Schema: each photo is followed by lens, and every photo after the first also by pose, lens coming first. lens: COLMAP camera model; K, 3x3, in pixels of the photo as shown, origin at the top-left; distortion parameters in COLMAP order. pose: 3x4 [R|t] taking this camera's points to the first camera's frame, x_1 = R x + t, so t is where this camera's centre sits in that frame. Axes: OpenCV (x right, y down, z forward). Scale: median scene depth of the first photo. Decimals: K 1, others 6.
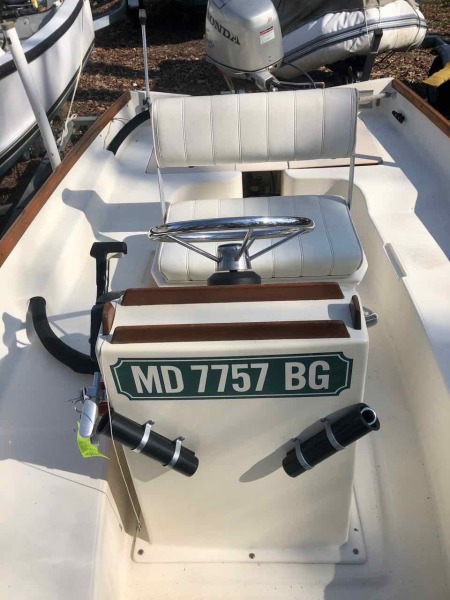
lens RADIAL K [[489.9, 0, 221.3], [0, 489.9, 296.8], [0, 0, 1]] dist [0.009365, -0.004462]
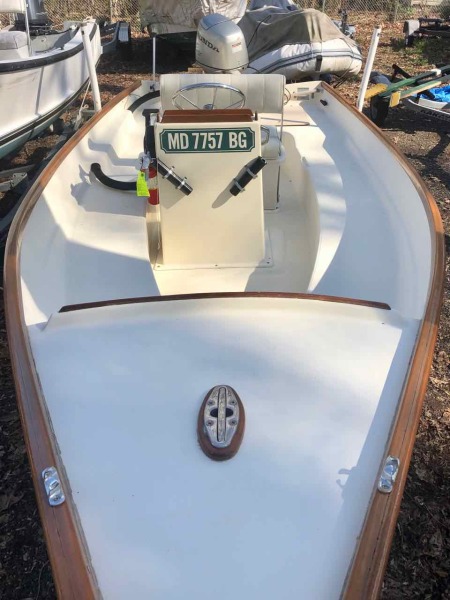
lens RADIAL K [[590.2, 0, 248.9], [0, 590.2, 248.2], [0, 0, 1]] dist [0.005732, -0.009547]
pose [[0.995833, 0.031800, 0.085474, -0.011478], [-0.012003, 0.974786, -0.222820, 1.303370], [-0.090404, 0.220866, 0.971105, -1.739498]]
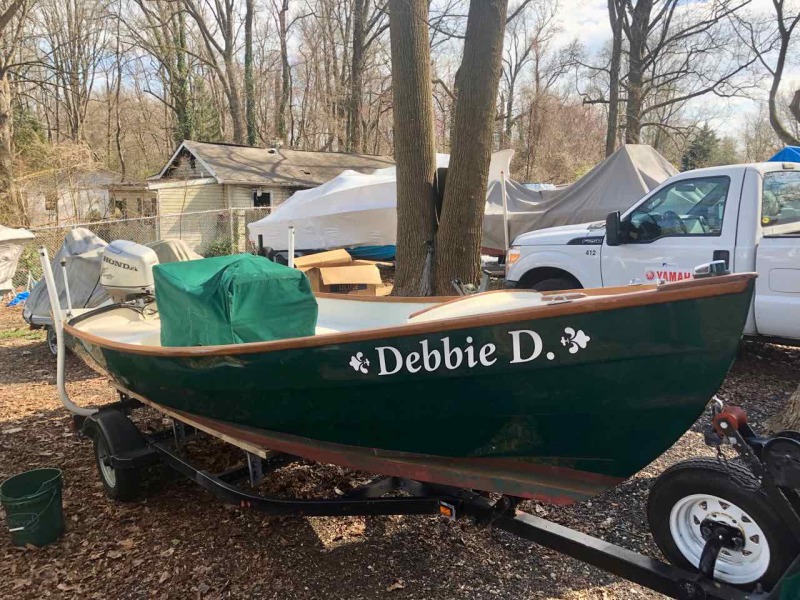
lens RADIAL K [[668.4, 0, 399.7], [0, 668.4, 277.8], [0, 0, 1]] dist [0.014137, -0.015965]
pose [[0.744603, -0.063305, 0.664499, -2.092364], [0.439710, 0.795503, -0.416930, 2.103684], [-0.502217, 0.602634, 0.620170, -2.013276]]
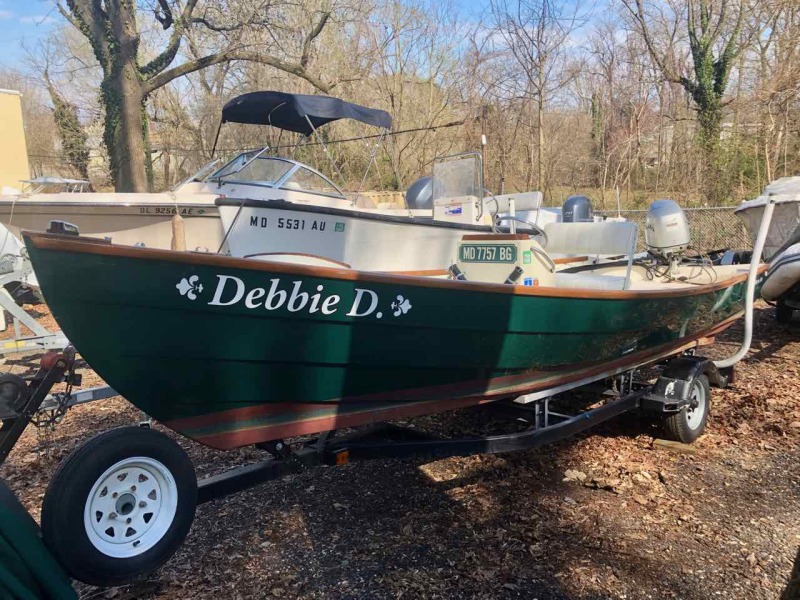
lens RADIAL K [[673.3, 0, 400.0], [0, 673.3, 300.0], [0, 0, 1]] dist [0.103465, -0.174238]
pose [[0.733356, 0.137617, -0.665771, 2.528090], [-0.454919, 0.827077, -0.330139, 2.082391], [0.505211, 0.544981, 0.669147, -2.059787]]
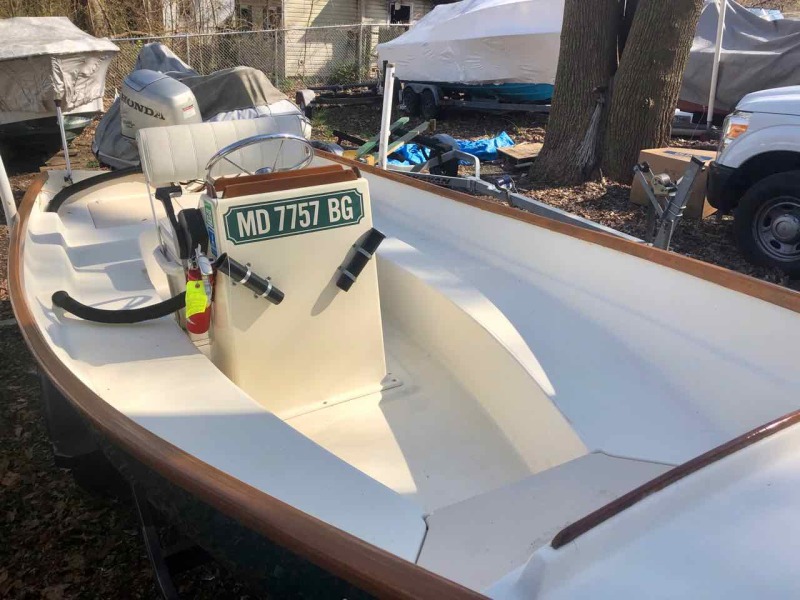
lens RADIAL K [[688.0, 0, 400.0], [0, 688.0, 300.0], [0, 0, 1]] dist [0.011034, -0.013090]
pose [[0.870304, -0.140324, 0.472102, -0.766381], [0.286799, 0.923661, -0.254160, 1.048915], [-0.400397, 0.356595, 0.844110, -0.923633]]
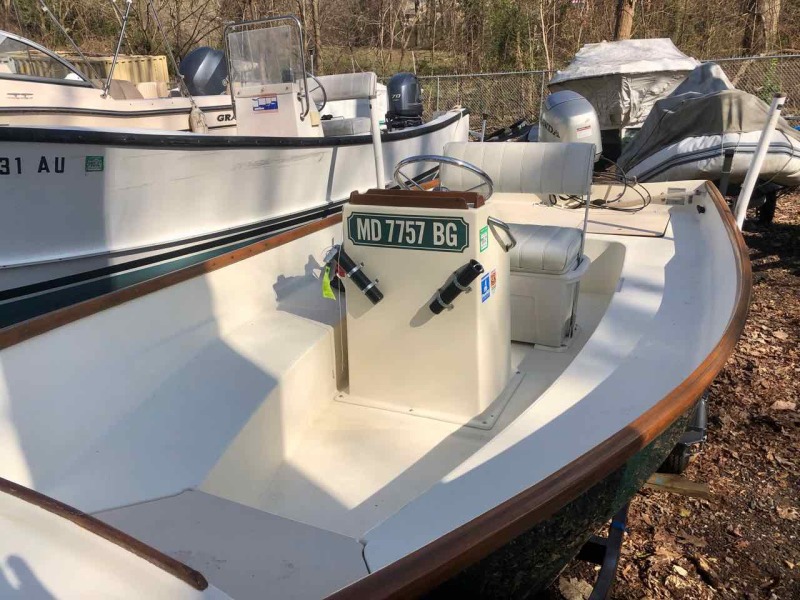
lens RADIAL K [[653.0, 0, 400.0], [0, 653.0, 300.0], [0, 0, 1]] dist [0.018585, -0.005453]
pose [[0.919354, 0.162903, -0.358122, 0.844561], [-0.268498, 0.925116, -0.268457, 0.982998], [0.287572, 0.342962, 0.894248, -0.987769]]
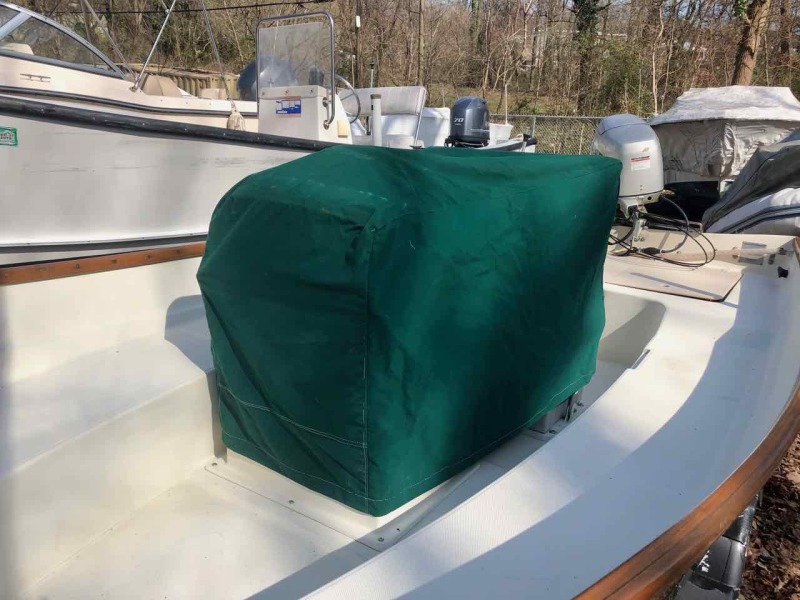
lens RADIAL K [[655.9, 0, 402.6], [0, 655.9, 293.6], [0, 0, 1]] dist [0.015087, -0.000388]
pose [[0.839625, 0.239586, -0.487472, 1.033705], [-0.411547, 0.866314, -0.283070, 0.593953], [0.354484, 0.438290, 0.825980, -0.210064]]
